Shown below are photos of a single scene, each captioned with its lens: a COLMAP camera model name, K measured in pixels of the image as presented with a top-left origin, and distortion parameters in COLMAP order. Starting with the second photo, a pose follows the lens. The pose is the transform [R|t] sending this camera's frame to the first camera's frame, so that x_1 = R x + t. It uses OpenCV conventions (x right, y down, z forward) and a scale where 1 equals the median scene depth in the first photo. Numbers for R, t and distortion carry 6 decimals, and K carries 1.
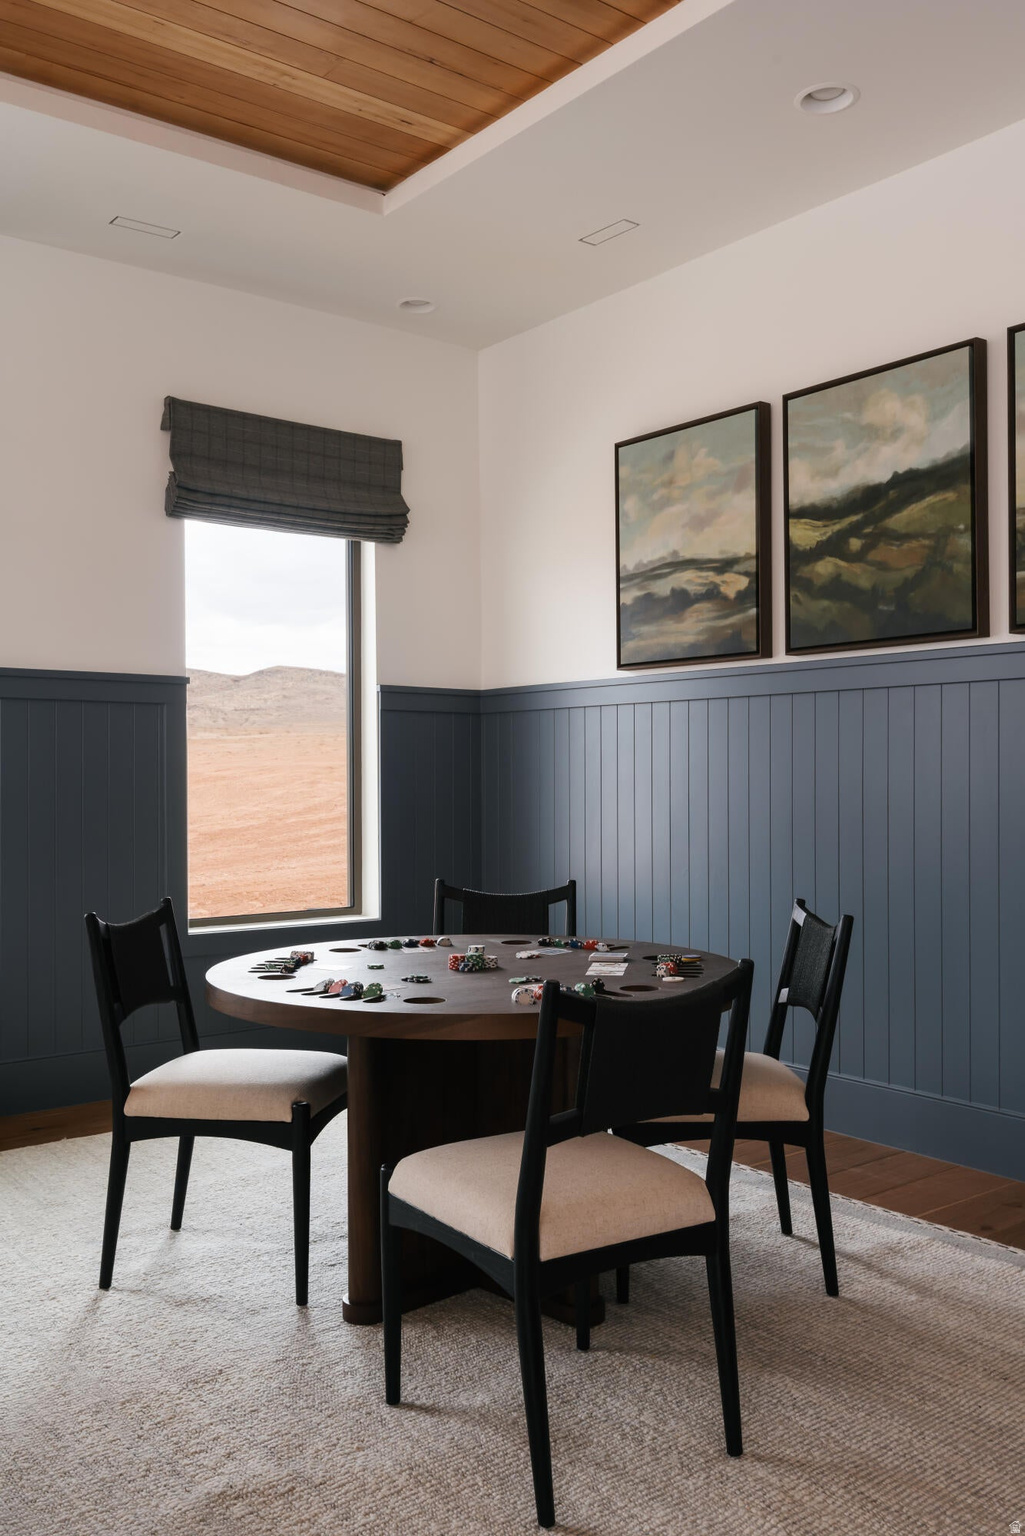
lens RADIAL K [[1325.5, 0, 514.0], [0, 1325.5, 769.5], [0, 0, 1]] dist [0.003000, -0.000100]
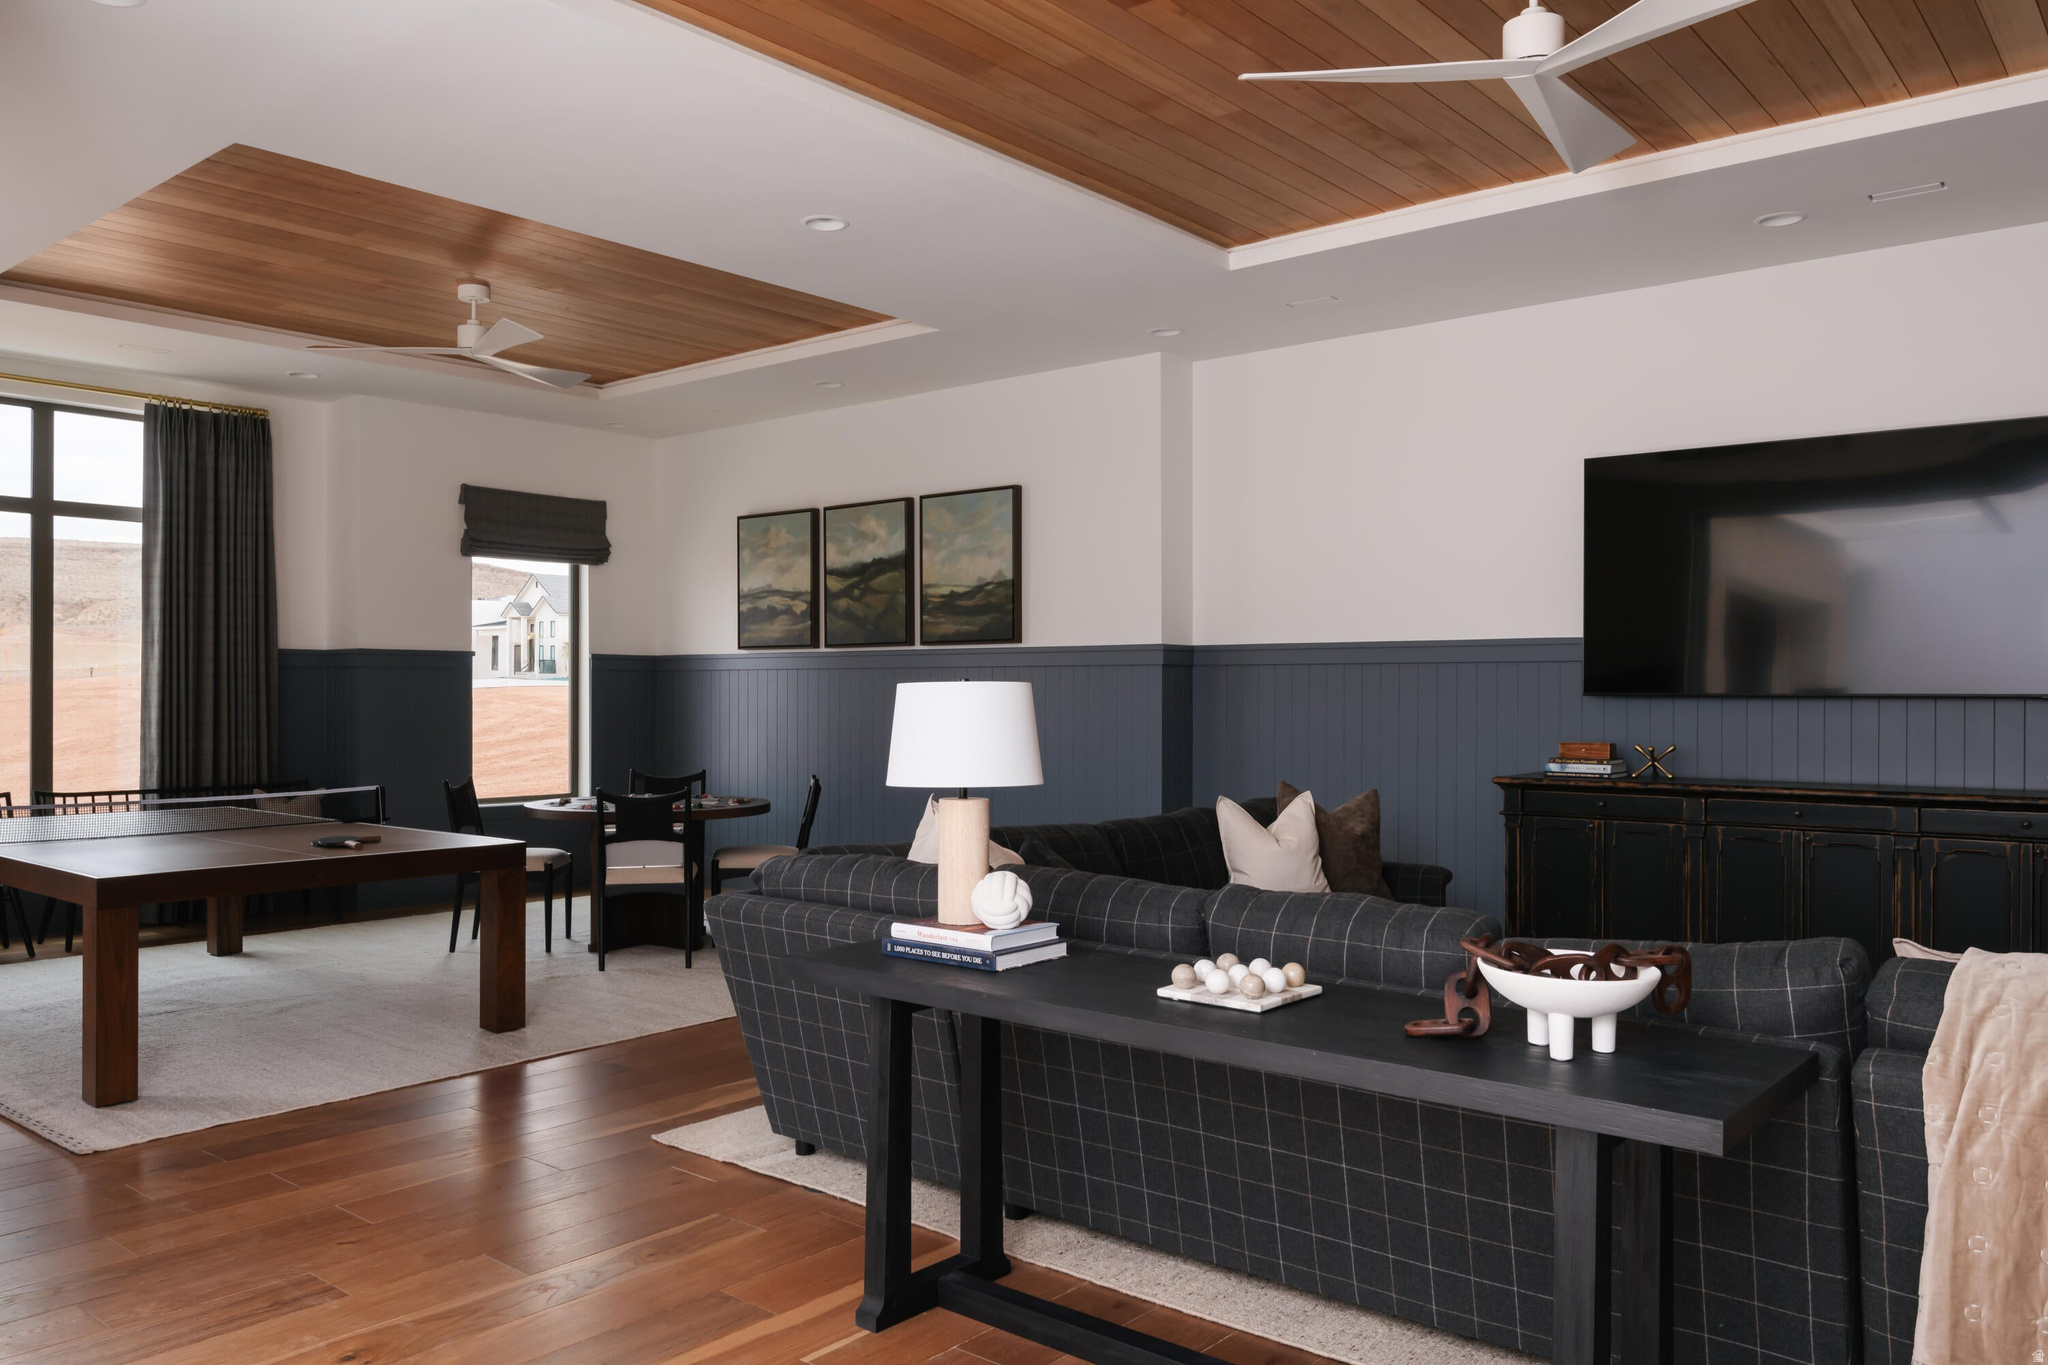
lens RADIAL K [[1513.8, 0, 1020.2], [0, 1513.8, 695.3], [0, 0, 1]] dist [-0.005761, -0.002493]
pose [[0.979680, 0.004872, 0.200509, 0.046280], [-0.006239, 0.999961, 0.006186, -0.032935], [-0.200471, -0.007312, 0.979672, -1.033660]]
